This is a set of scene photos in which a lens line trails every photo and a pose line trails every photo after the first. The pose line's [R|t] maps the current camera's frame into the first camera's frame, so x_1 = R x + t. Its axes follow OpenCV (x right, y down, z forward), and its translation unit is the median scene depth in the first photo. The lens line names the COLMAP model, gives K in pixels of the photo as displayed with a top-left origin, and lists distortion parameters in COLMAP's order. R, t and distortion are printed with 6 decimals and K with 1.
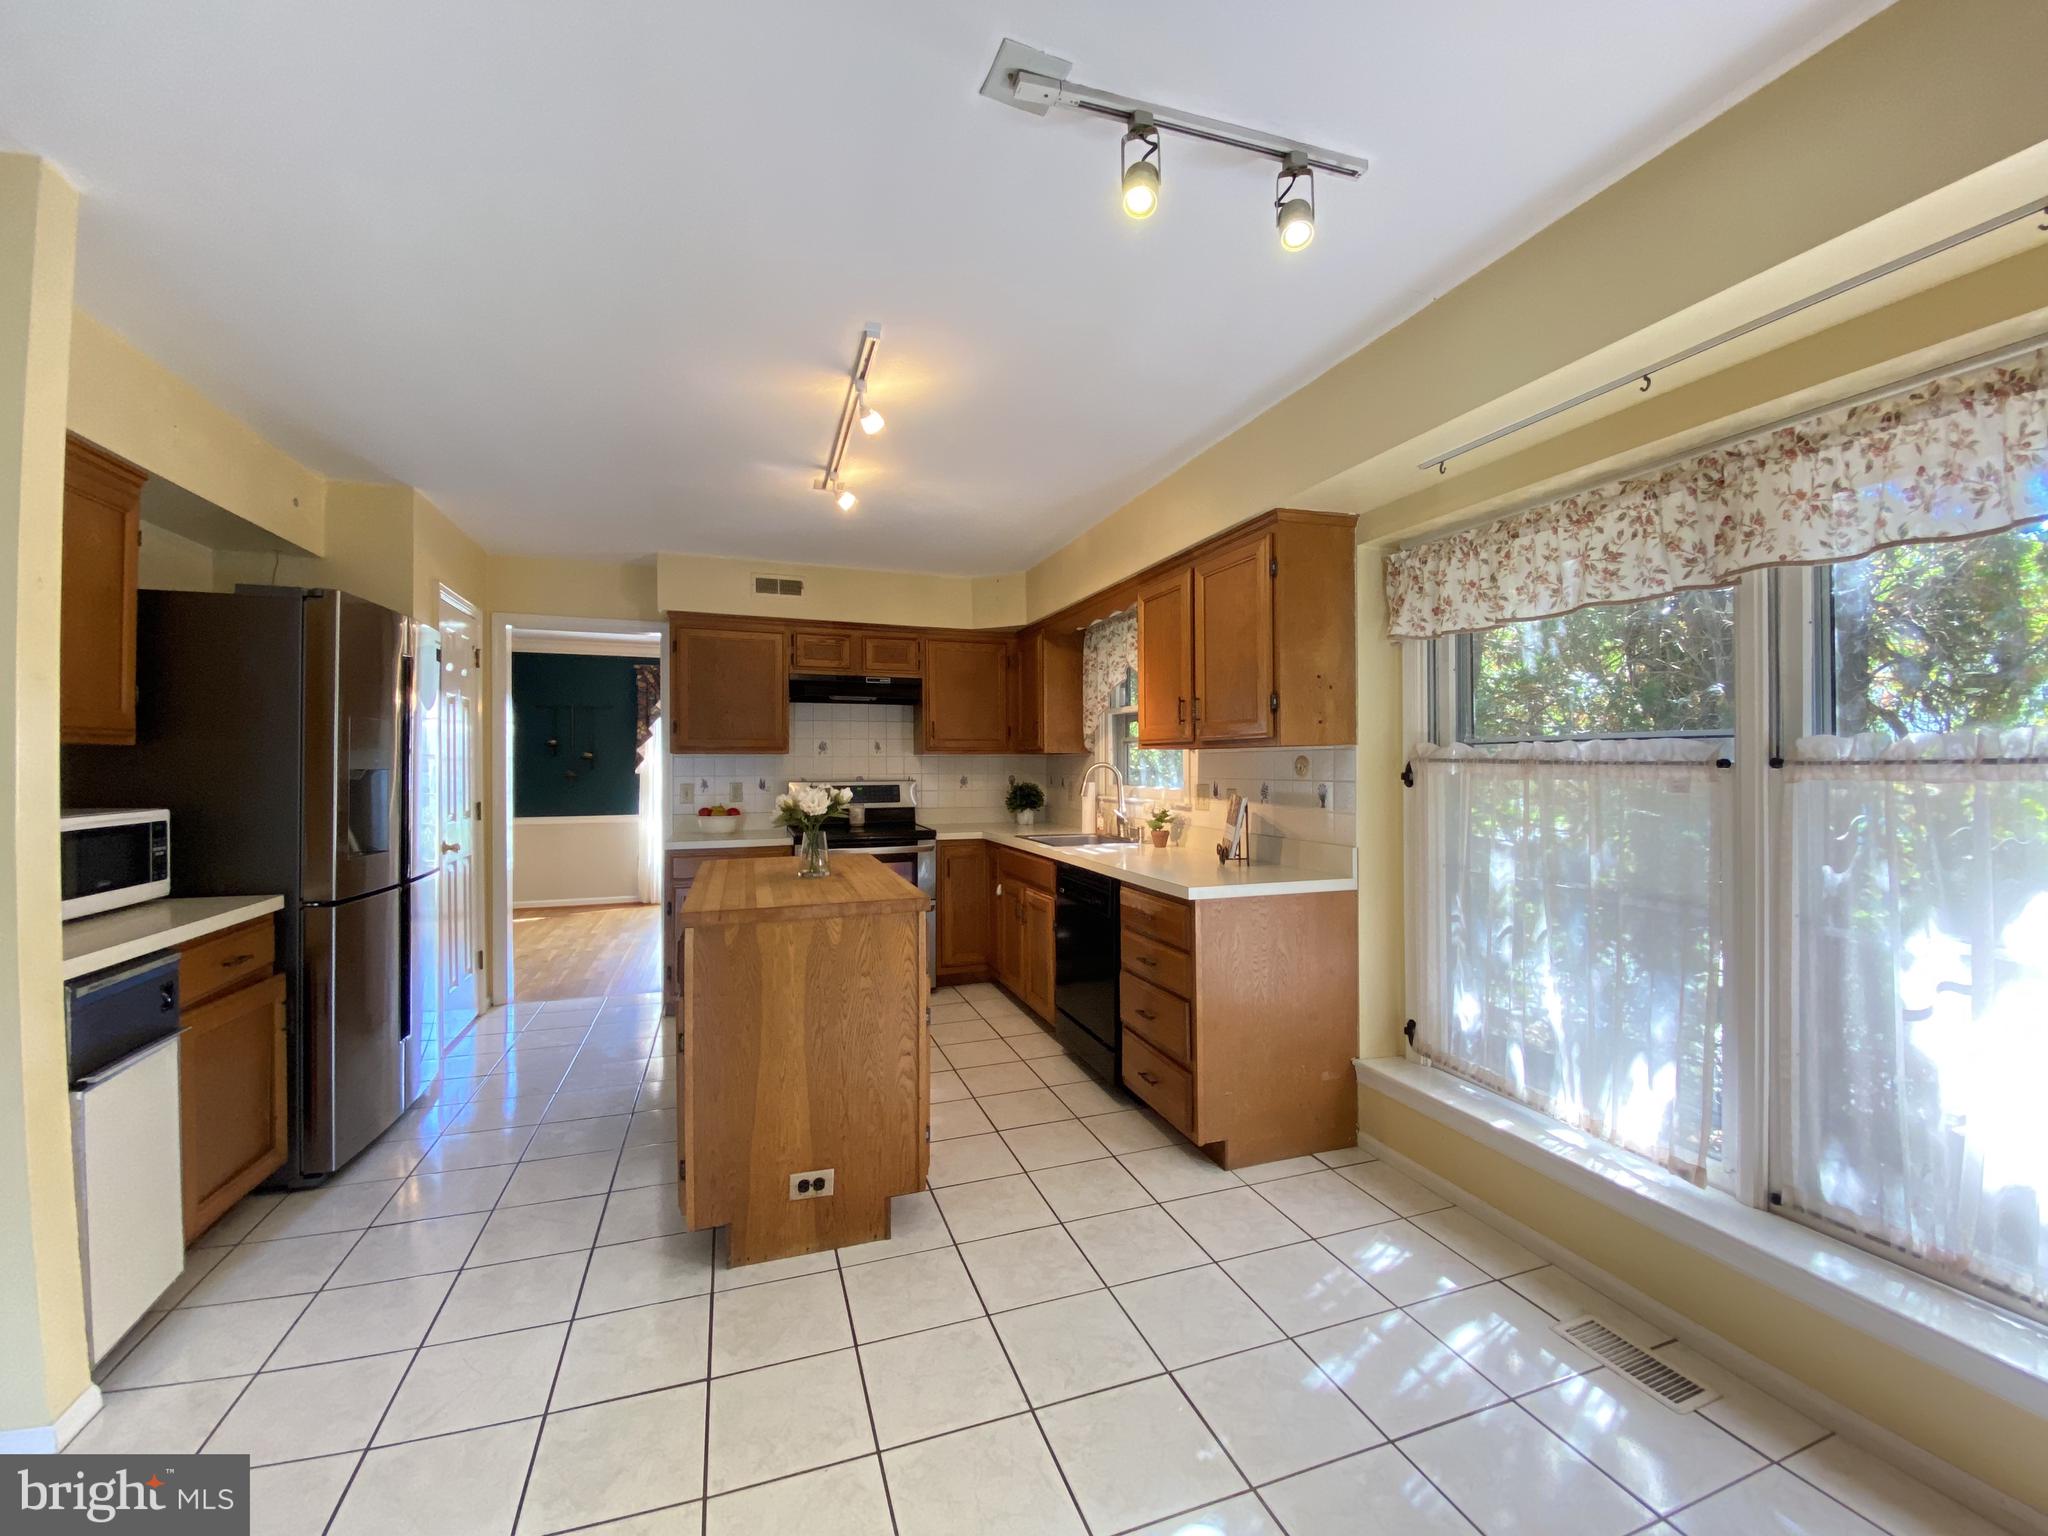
lens RADIAL K [[840.6, 0, 1067.5], [0, 840.6, 760.1], [0, 0, 1]] dist [-0.022239, -0.002063]
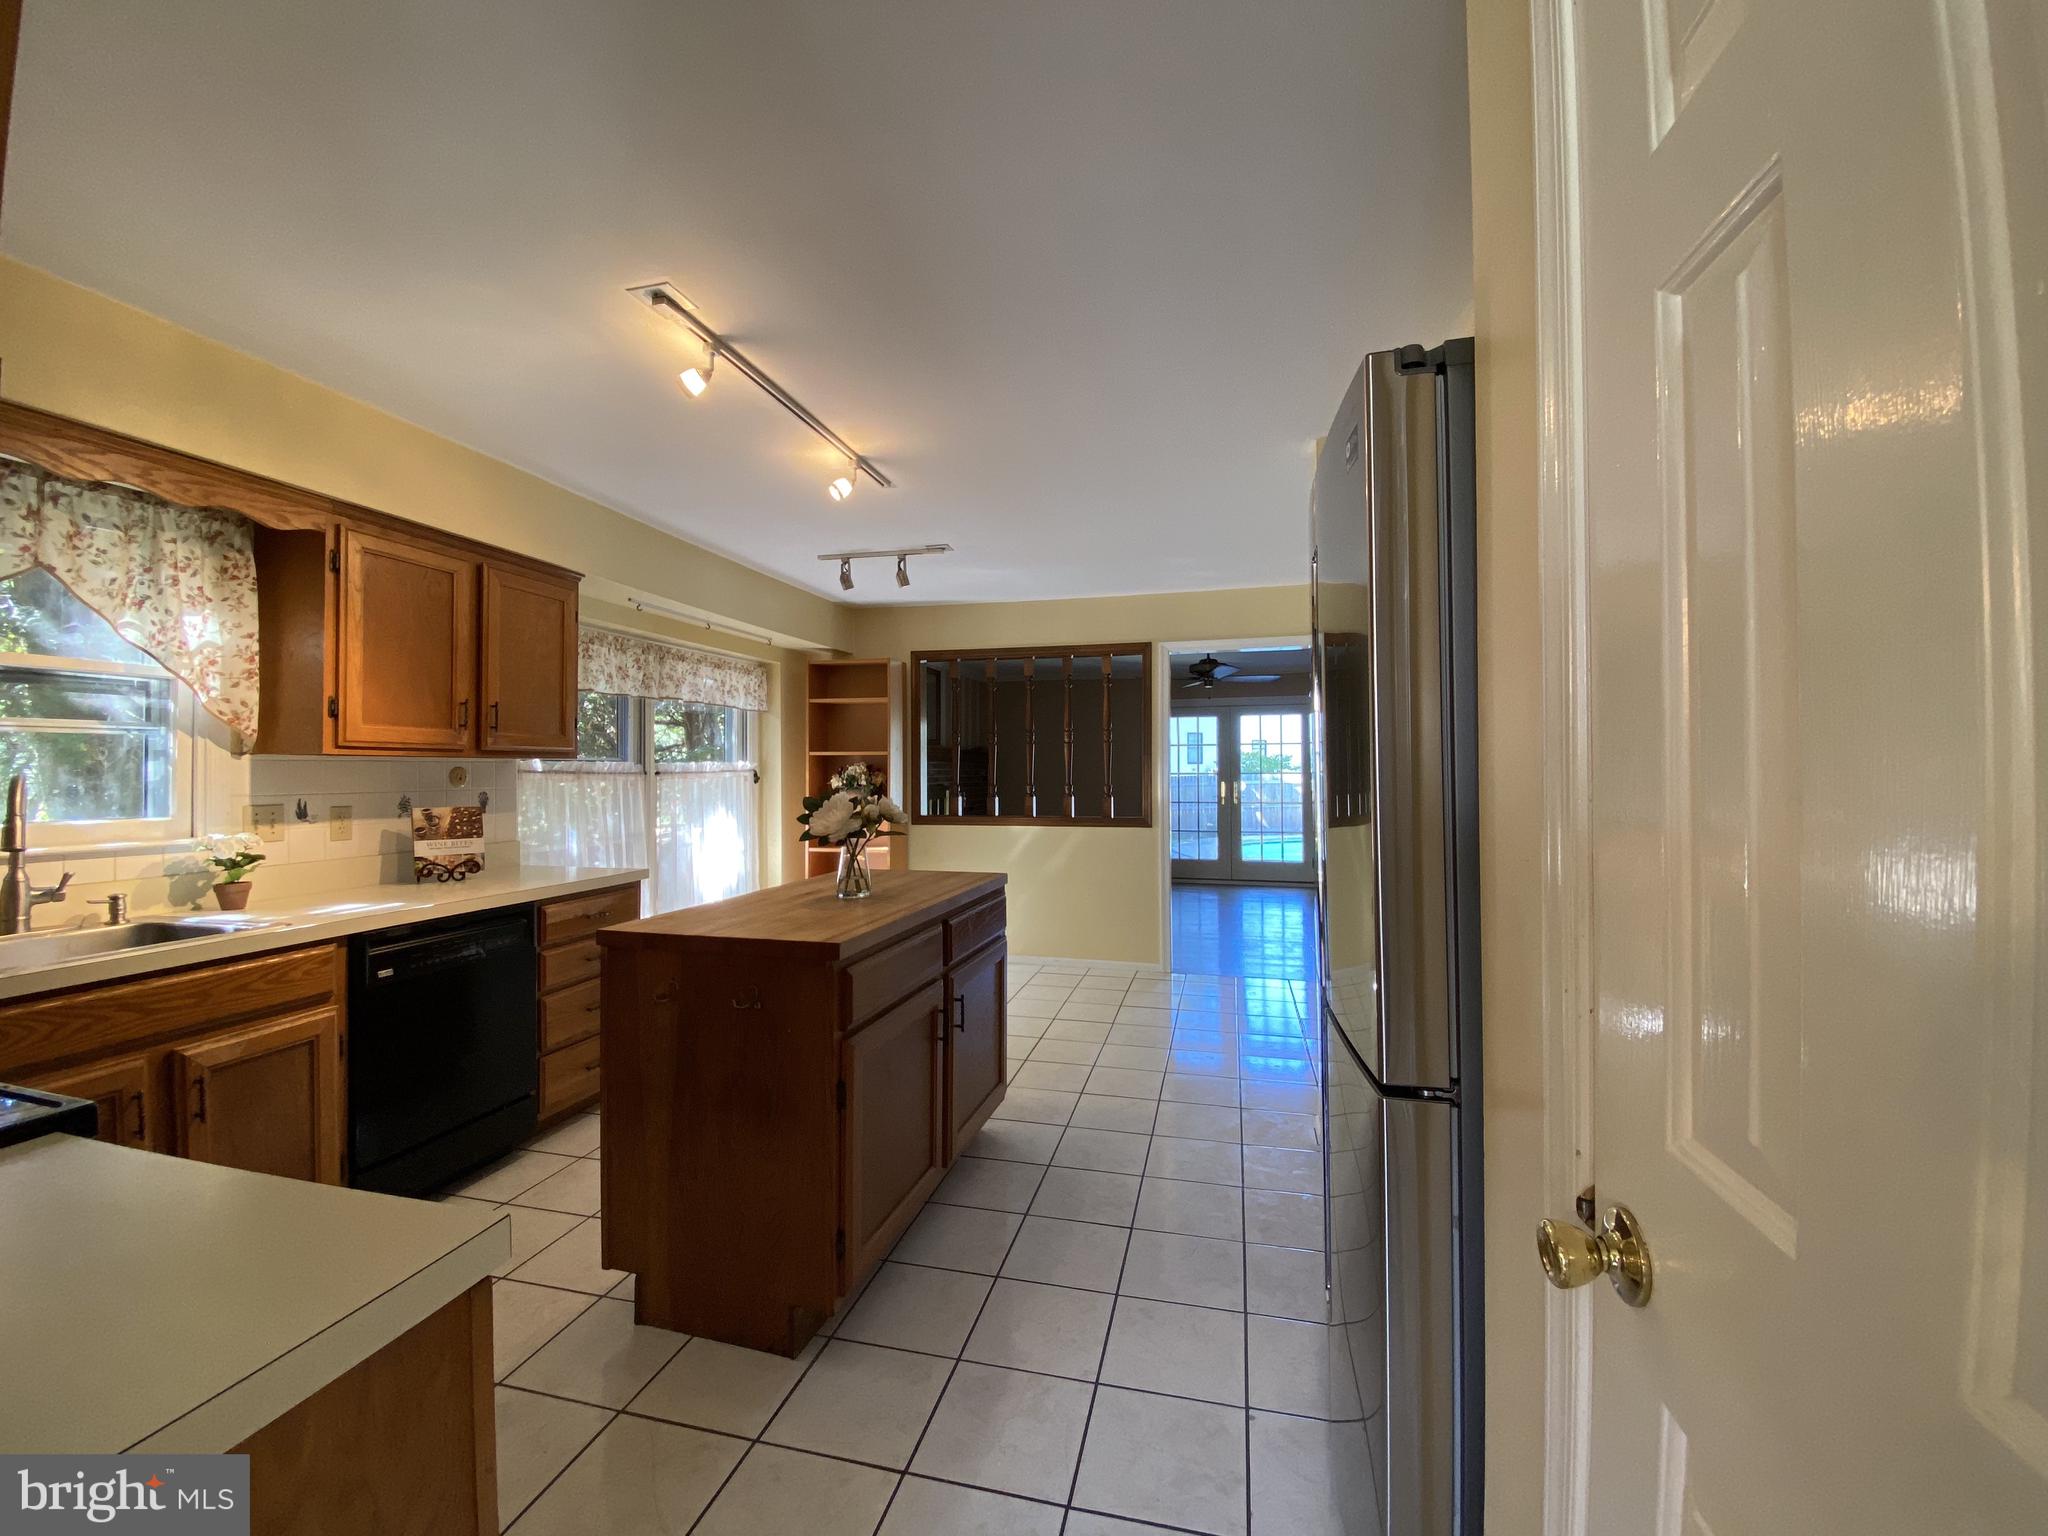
lens RADIAL K [[840.6, 0, 1027.3], [0, 840.6, 763.5], [0, 0, 1]] dist [-0.022239, -0.002063]
pose [[-0.821508, 0.006398, 0.570162, -1.248241], [-0.000961, 0.999920, -0.012605, 0.003297], [-0.570197, -0.010903, -0.821436, 2.002394]]
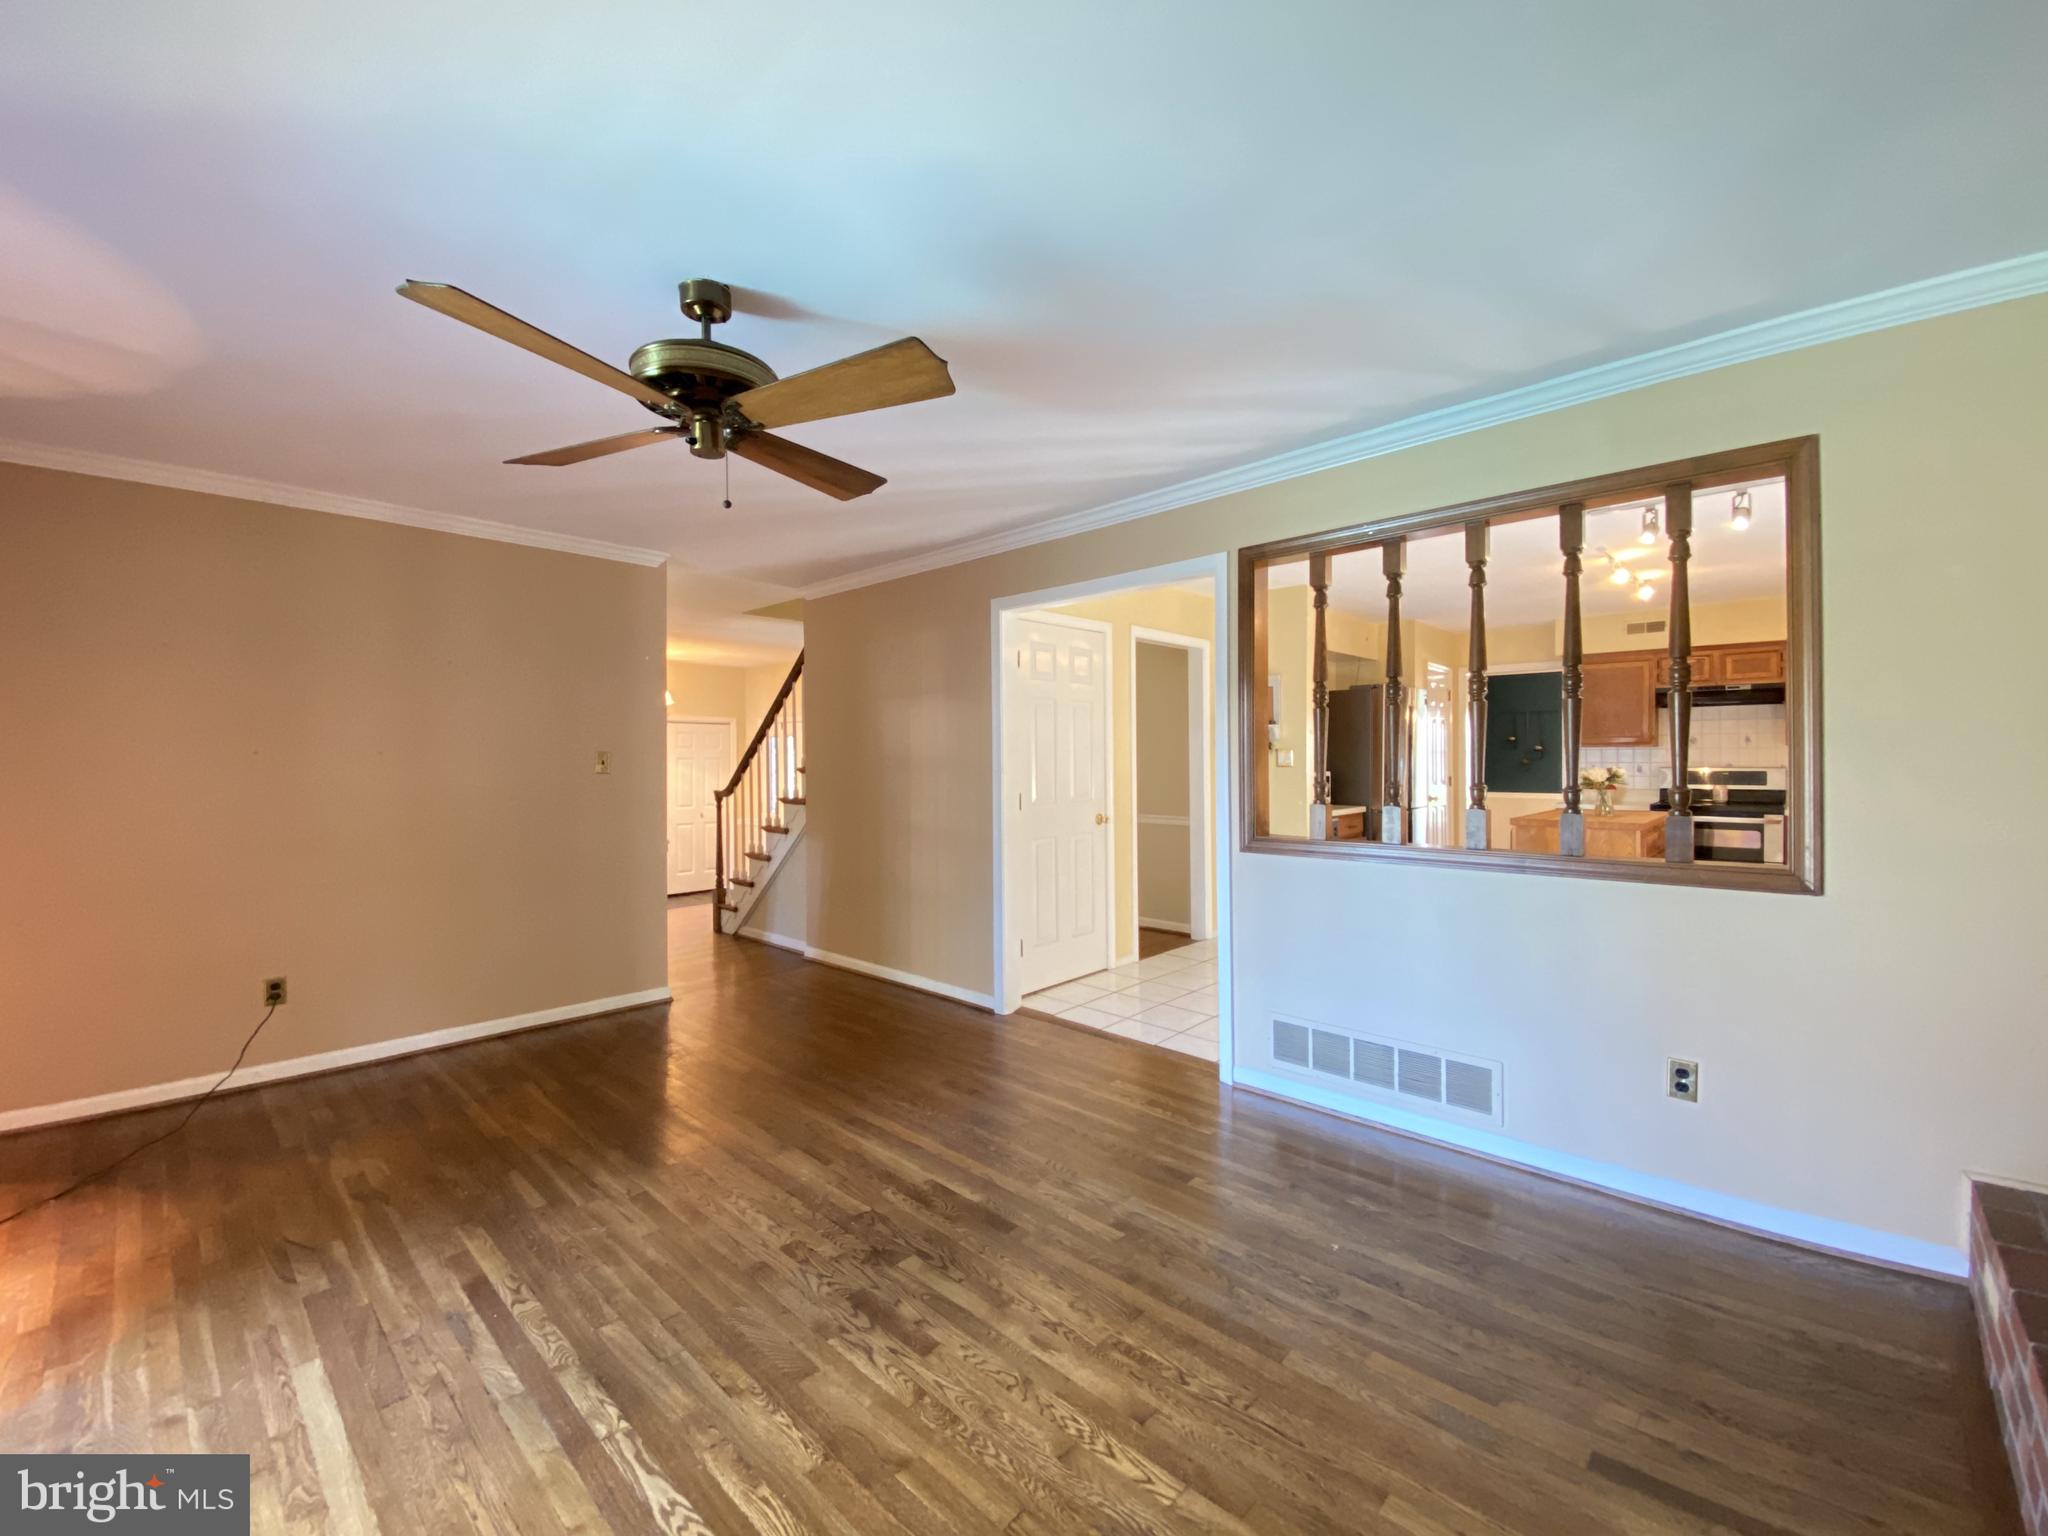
lens RADIAL K [[840.6, 0, 1008.5], [0, 840.6, 775.7], [0, 0, 1]] dist [-0.022239, -0.002063]
pose [[0.422915, 0.024898, -0.905827, 1.015734], [0.005976, 0.999524, 0.030263, -0.015444], [0.906150, -0.018212, 0.422565, -1.207954]]
